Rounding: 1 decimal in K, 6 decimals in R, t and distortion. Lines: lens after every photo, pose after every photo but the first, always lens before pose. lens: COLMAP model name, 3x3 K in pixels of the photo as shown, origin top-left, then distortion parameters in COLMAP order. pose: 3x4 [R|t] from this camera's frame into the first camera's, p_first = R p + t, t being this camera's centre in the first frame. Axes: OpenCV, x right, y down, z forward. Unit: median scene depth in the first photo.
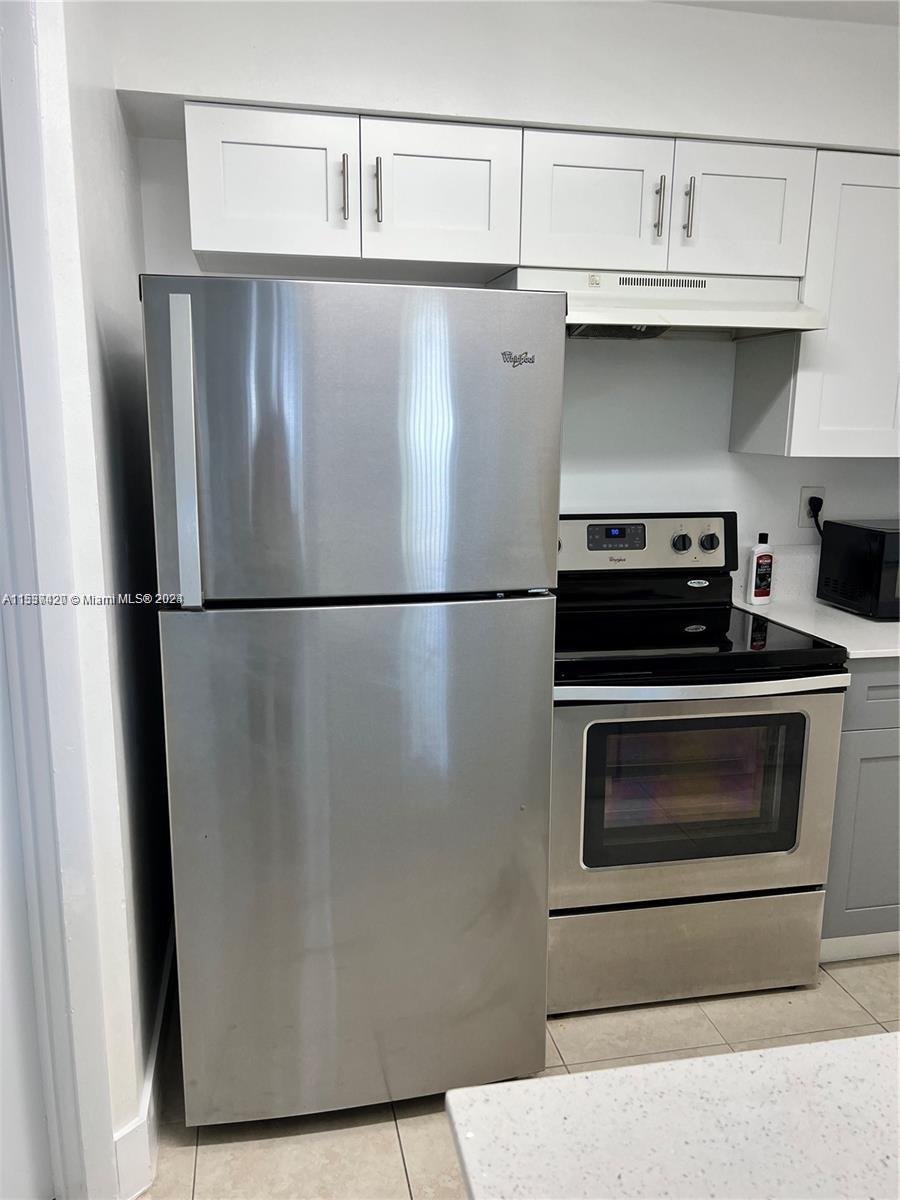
lens RADIAL K [[936.6, 0, 450.9], [0, 936.6, 597.7], [0, 0, 1]] dist [0.016713, -0.003278]
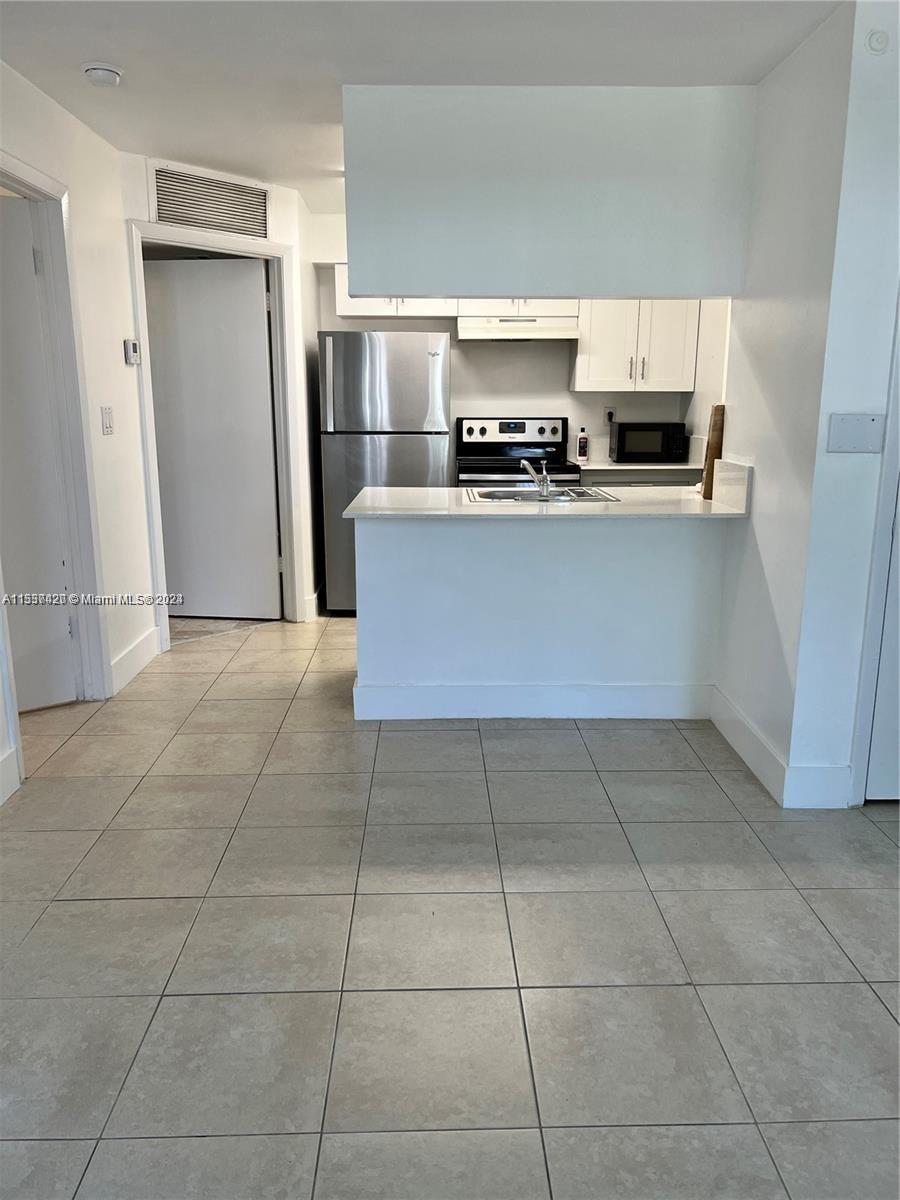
lens RADIAL K [[936.6, 0, 450.9], [0, 936.6, 597.7], [0, 0, 1]] dist [0.016713, -0.003278]
pose [[0.983740, 0.026943, -0.177564, 0.454140], [-0.024925, 0.999597, 0.013591, 0.331774], [0.177859, -0.008945, 0.984015, -1.332951]]
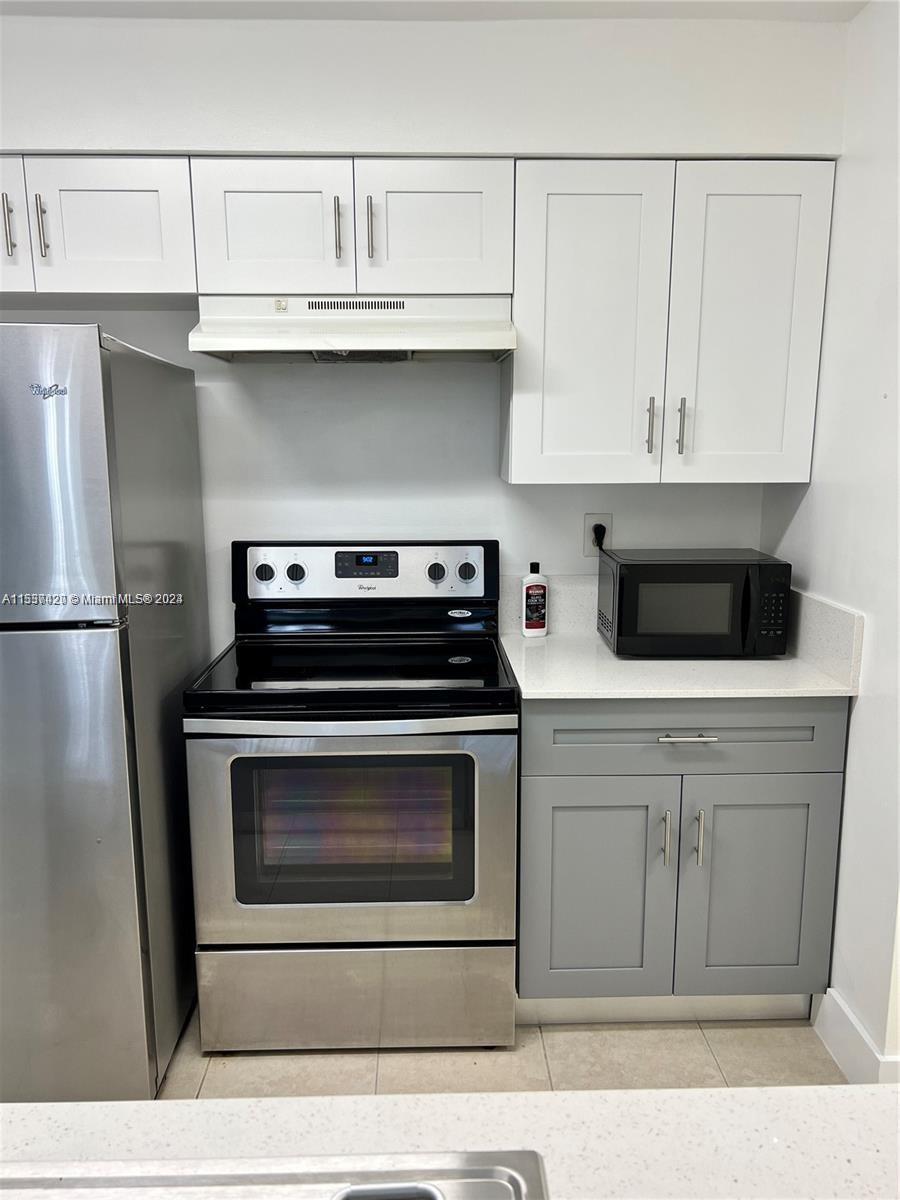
lens RADIAL K [[896.7, 0, 450.0], [0, 896.7, 600.0], [0, 0, 1]] dist [0.015527, -0.002215]
pose [[0.983964, 0.017884, -0.177471, 0.431957], [-0.020884, 0.999669, -0.015050, -0.015653], [0.177143, 0.018515, 0.984011, 0.092883]]
